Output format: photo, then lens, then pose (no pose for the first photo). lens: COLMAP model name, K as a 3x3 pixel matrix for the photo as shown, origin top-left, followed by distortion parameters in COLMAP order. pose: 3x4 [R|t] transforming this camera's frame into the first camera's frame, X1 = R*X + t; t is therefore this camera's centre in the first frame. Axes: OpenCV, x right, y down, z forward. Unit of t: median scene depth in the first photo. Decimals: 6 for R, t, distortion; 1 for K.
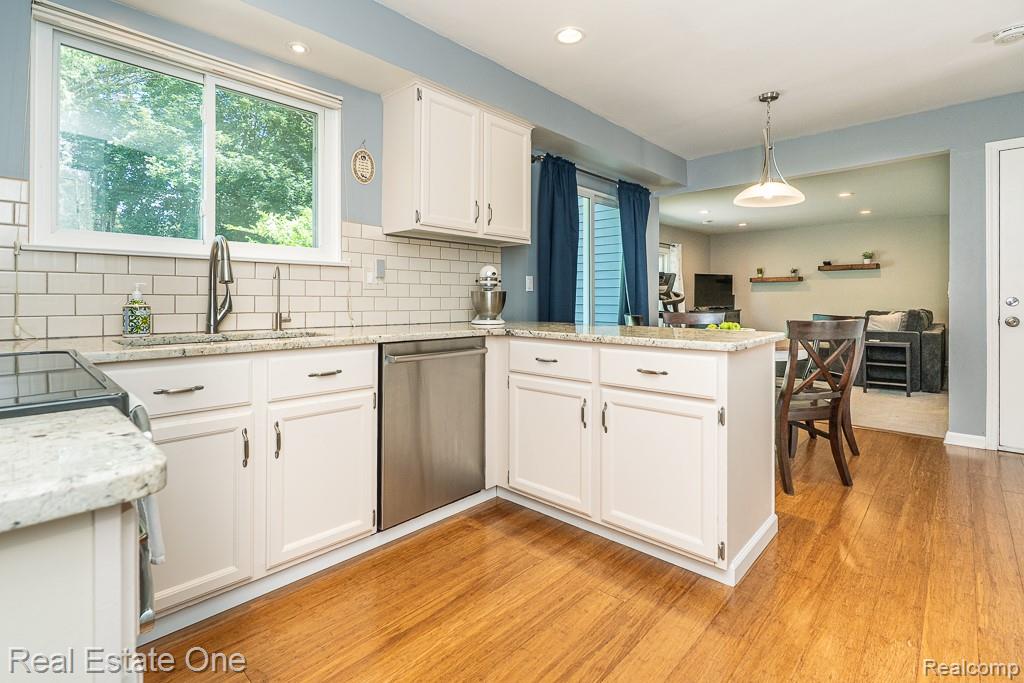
lens RADIAL K [[477.0, 0, 515.4], [0, 477.0, 300.7], [0, 0, 1]] dist [-0.008571, 0.002685]
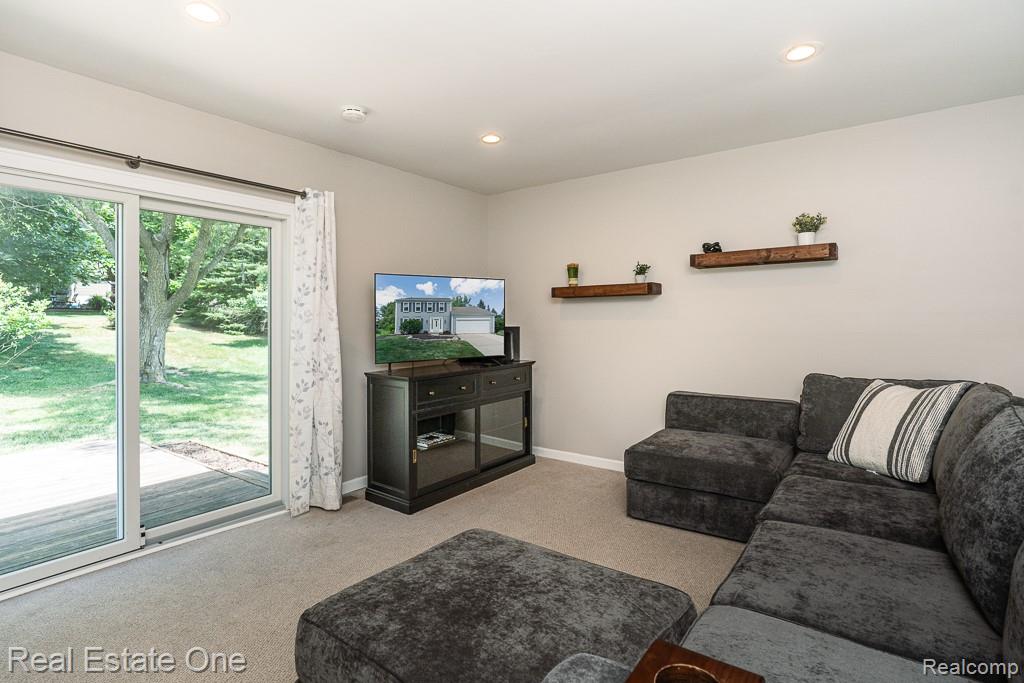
lens RADIAL K [[503.3, 0, 533.3], [0, 503.3, 317.1], [0, 0, 1]] dist [-0.009526, 0.000948]
pose [[0.990271, -0.005785, 0.139035, 1.468230], [0.007126, 0.999933, -0.009155, -0.061624], [-0.138973, 0.010057, 0.990245, 1.984299]]
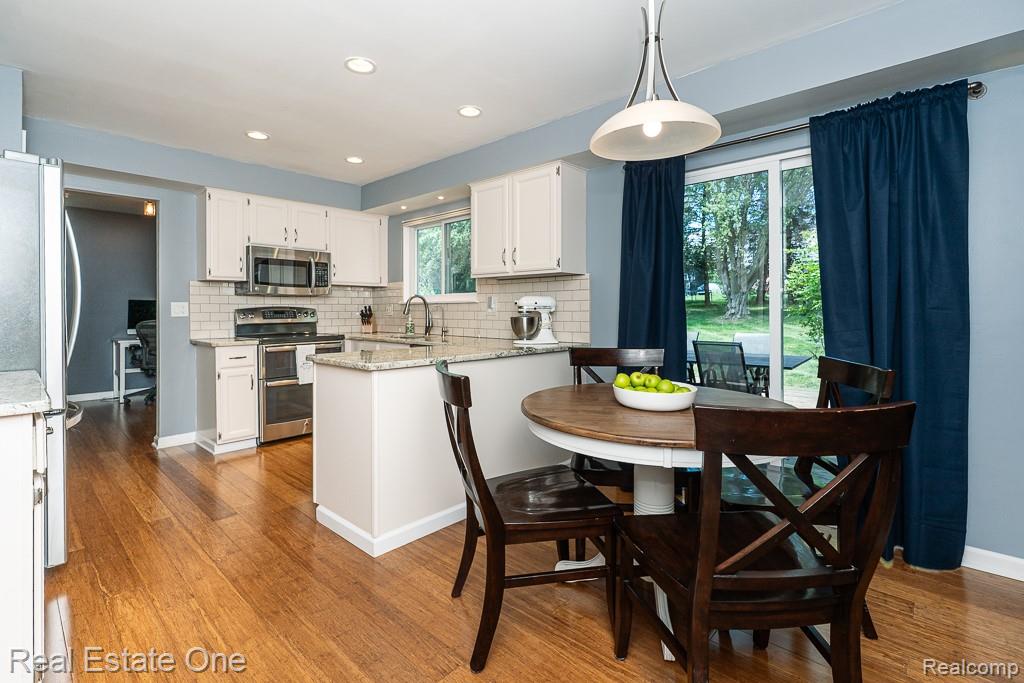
lens RADIAL K [[477.0, 0, 512.2], [0, 477.0, 311.4], [0, 0, 1]] dist [-0.008571, 0.002685]
pose [[0.001340, 0.000507, -0.999999, 1.221628], [-0.001649, 0.999999, 0.000504, -0.036122], [0.999998, 0.001648, 0.001341, 1.004941]]
